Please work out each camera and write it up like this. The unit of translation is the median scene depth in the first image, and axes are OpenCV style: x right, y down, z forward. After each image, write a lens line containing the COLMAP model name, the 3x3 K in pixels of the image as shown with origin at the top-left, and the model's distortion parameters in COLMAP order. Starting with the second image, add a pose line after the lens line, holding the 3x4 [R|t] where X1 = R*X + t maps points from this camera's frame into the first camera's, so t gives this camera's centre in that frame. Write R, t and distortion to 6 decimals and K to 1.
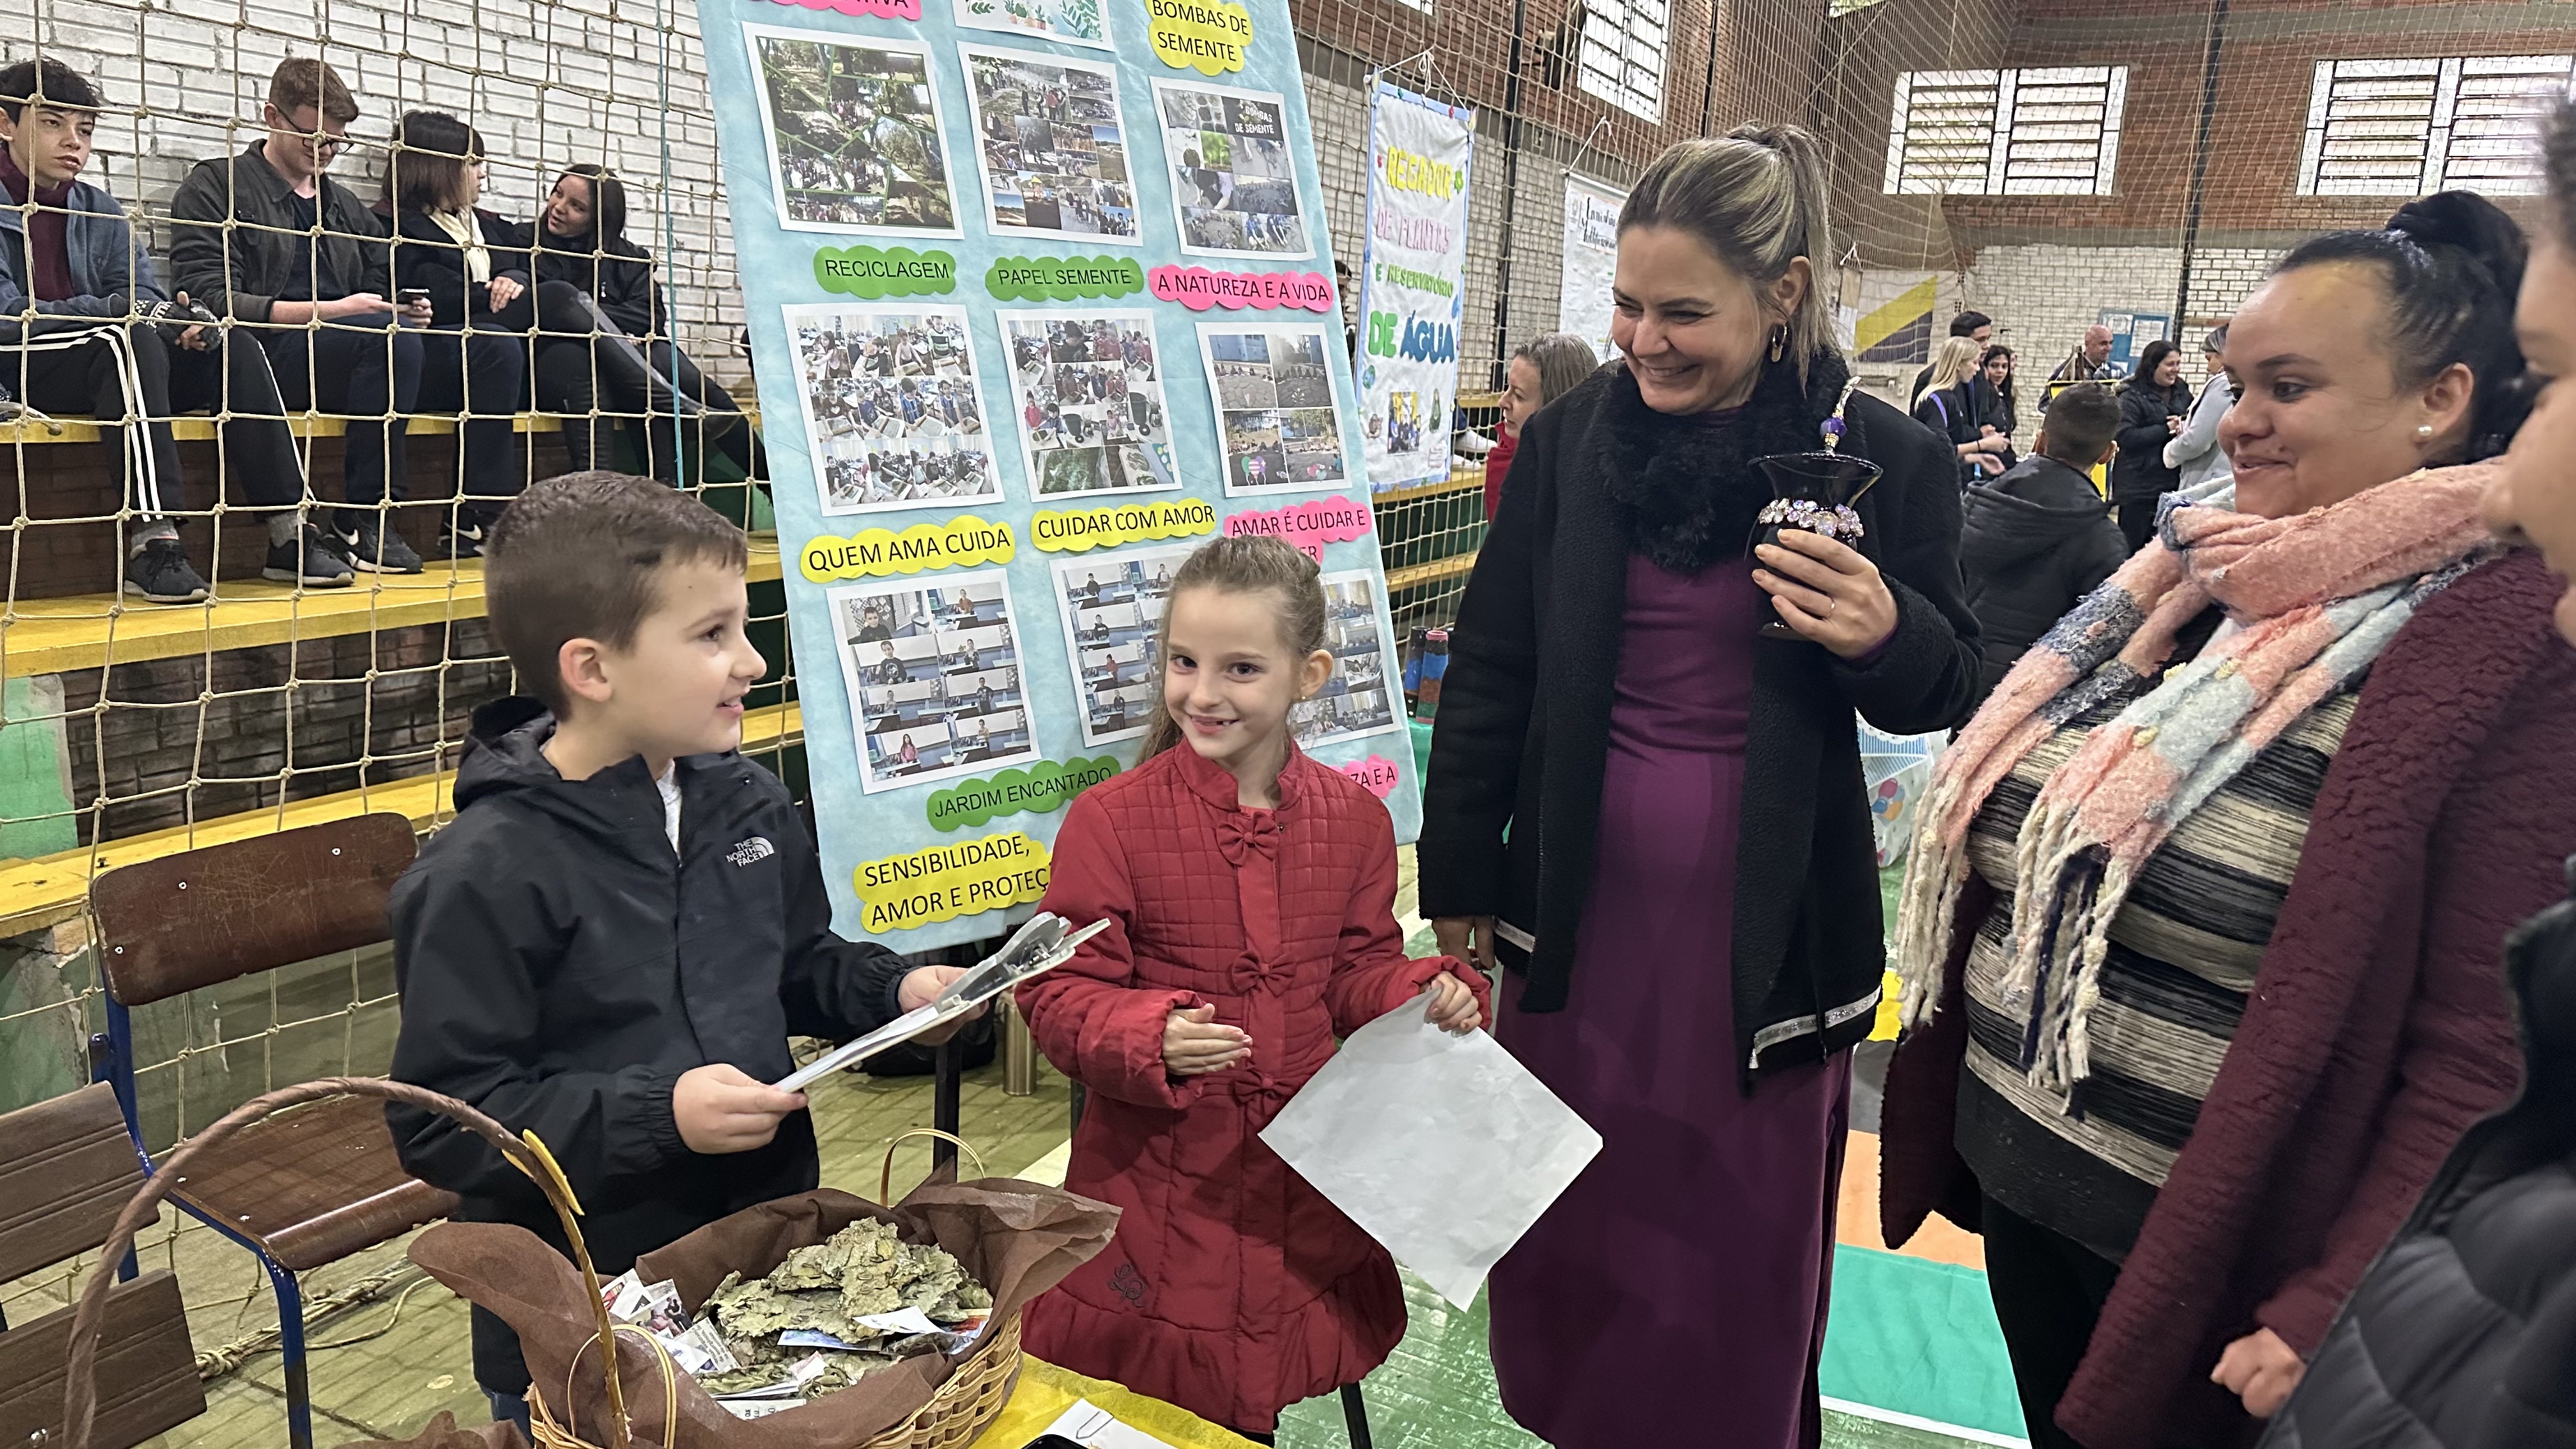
lens RADIAL K [[1787.7, 0, 1288.0], [0, 1787.7, 724.5], [0, 0, 1]] dist [0.156680, -0.281212]
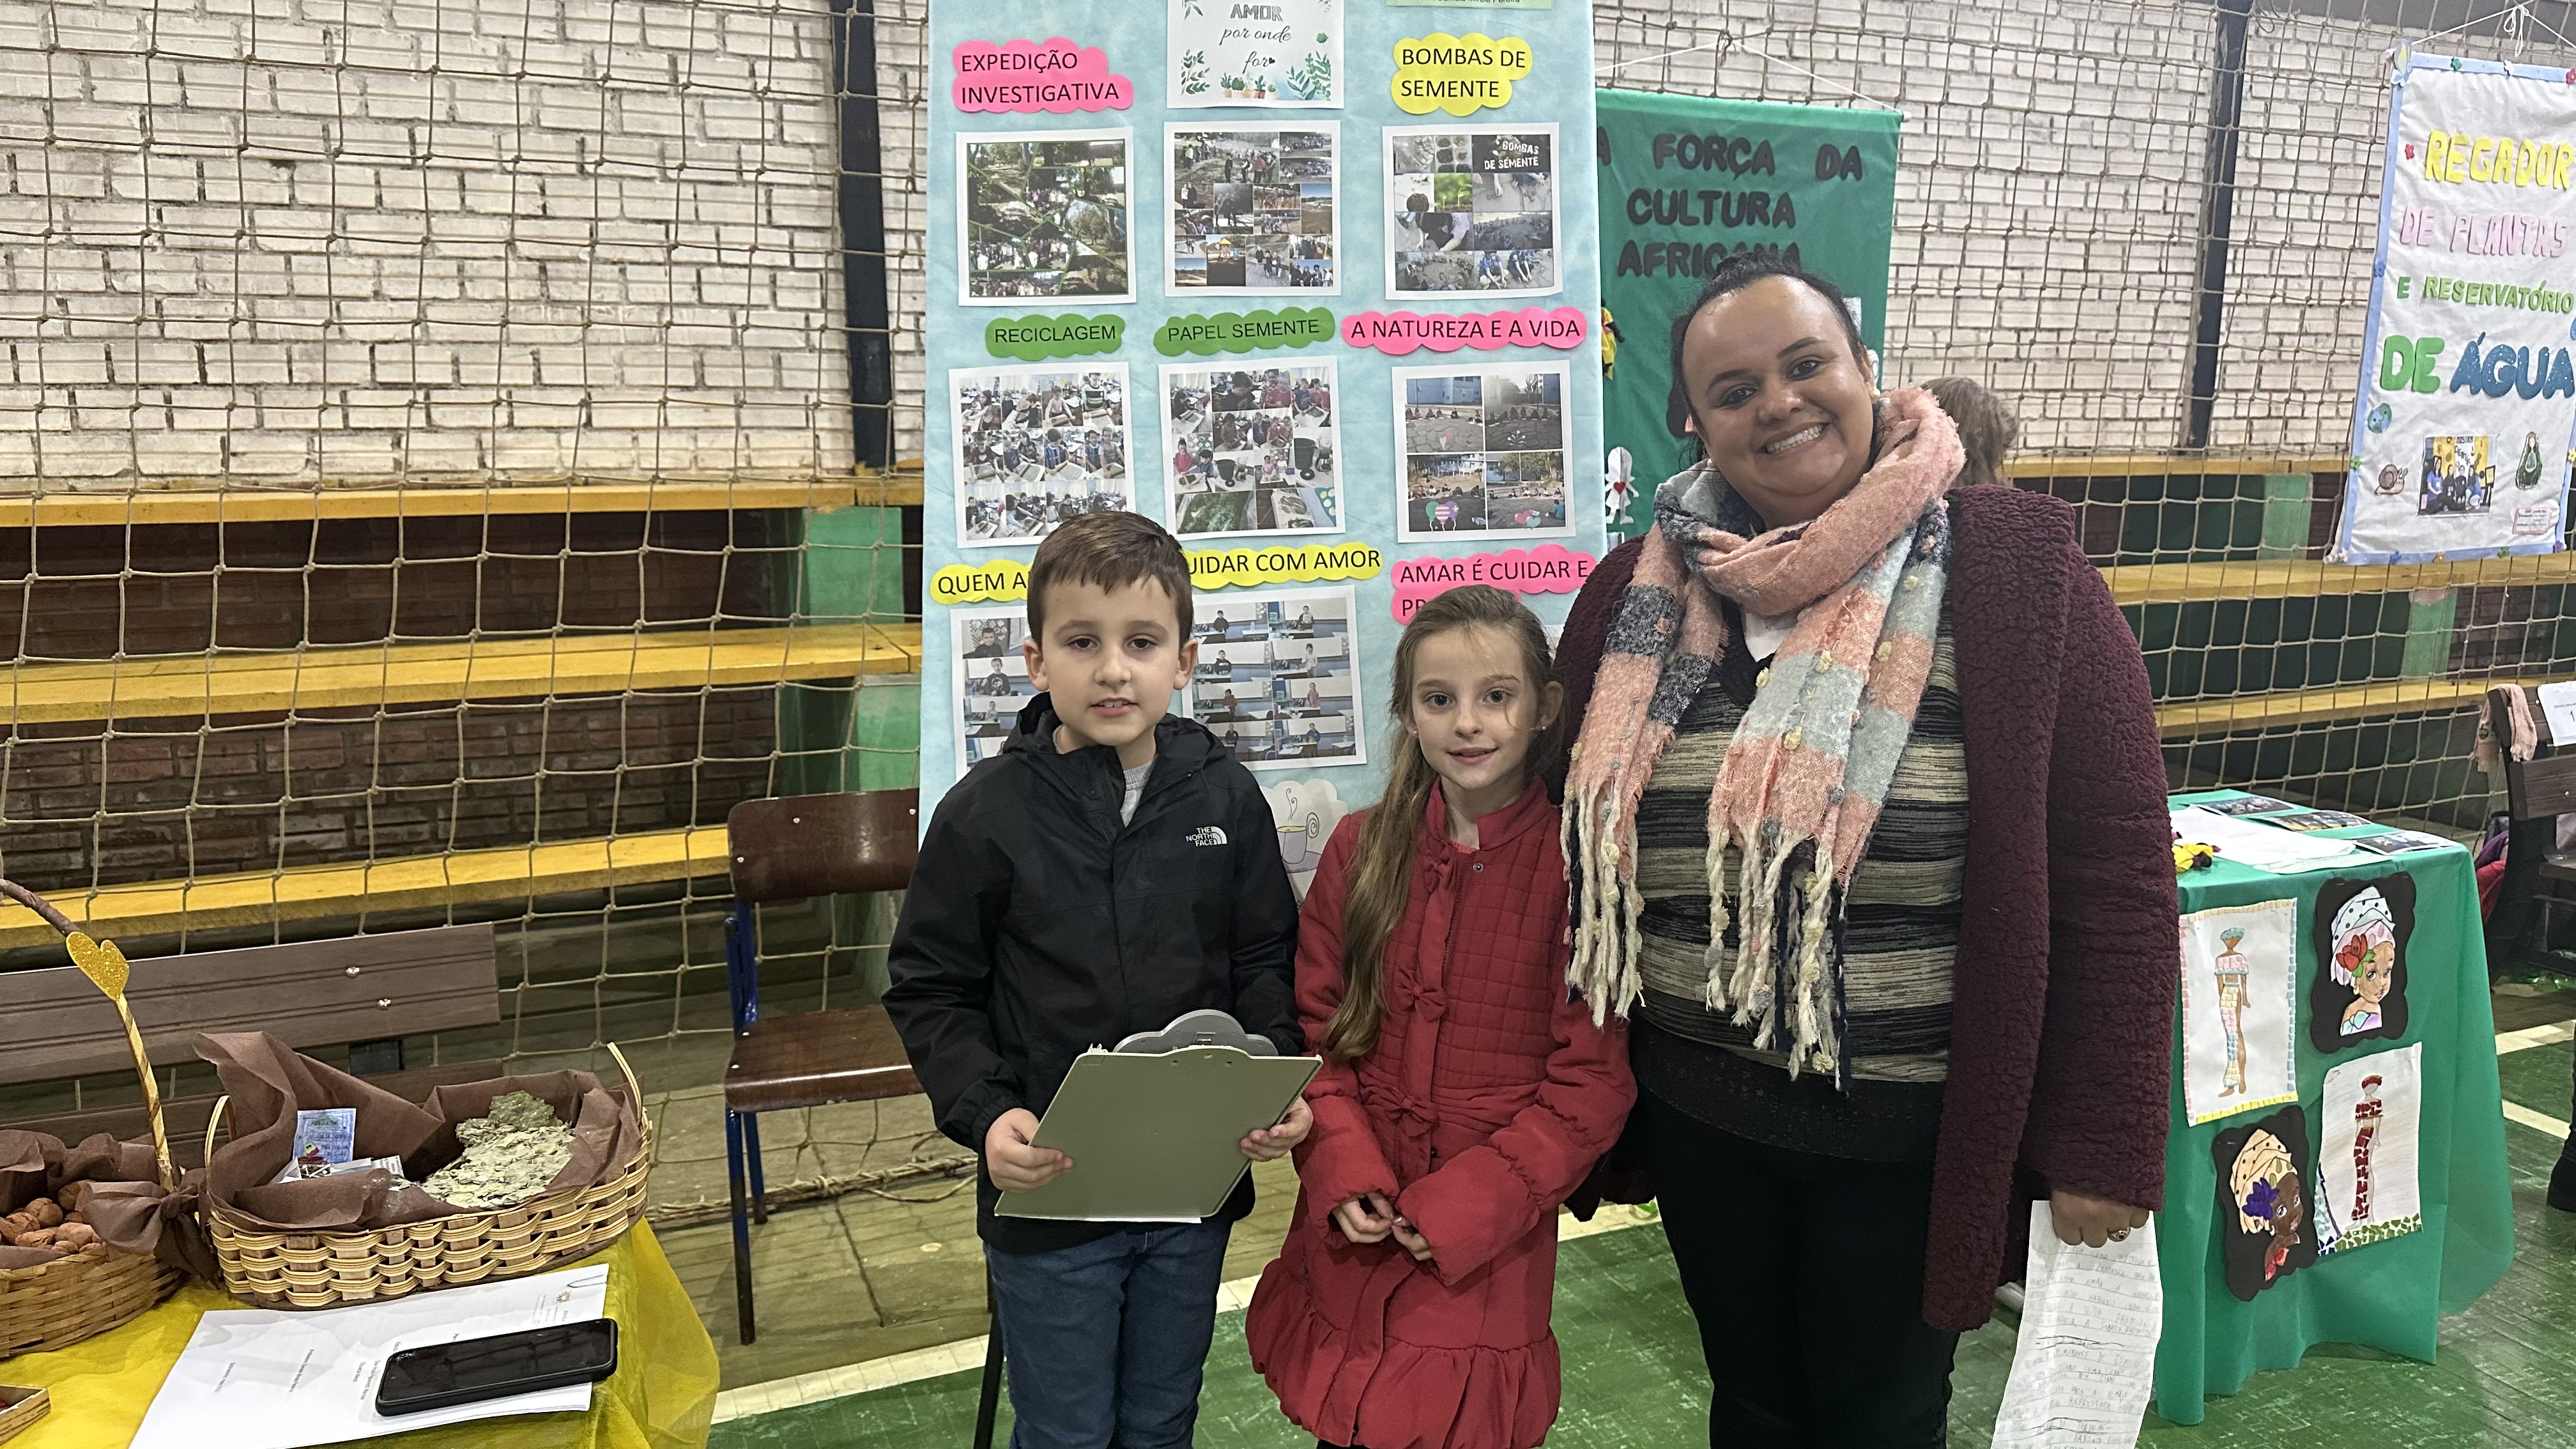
lens RADIAL K [[1746.2, 0, 1288.0], [0, 1746.2, 724.5], [0, 0, 1]] dist [0.149702, -0.151819]
pose [[0.759427, 0.083781, -0.645175, 0.584662], [-0.107571, 0.994194, 0.002485, -0.025119], [0.641638, 0.067515, 0.764031, 0.252052]]
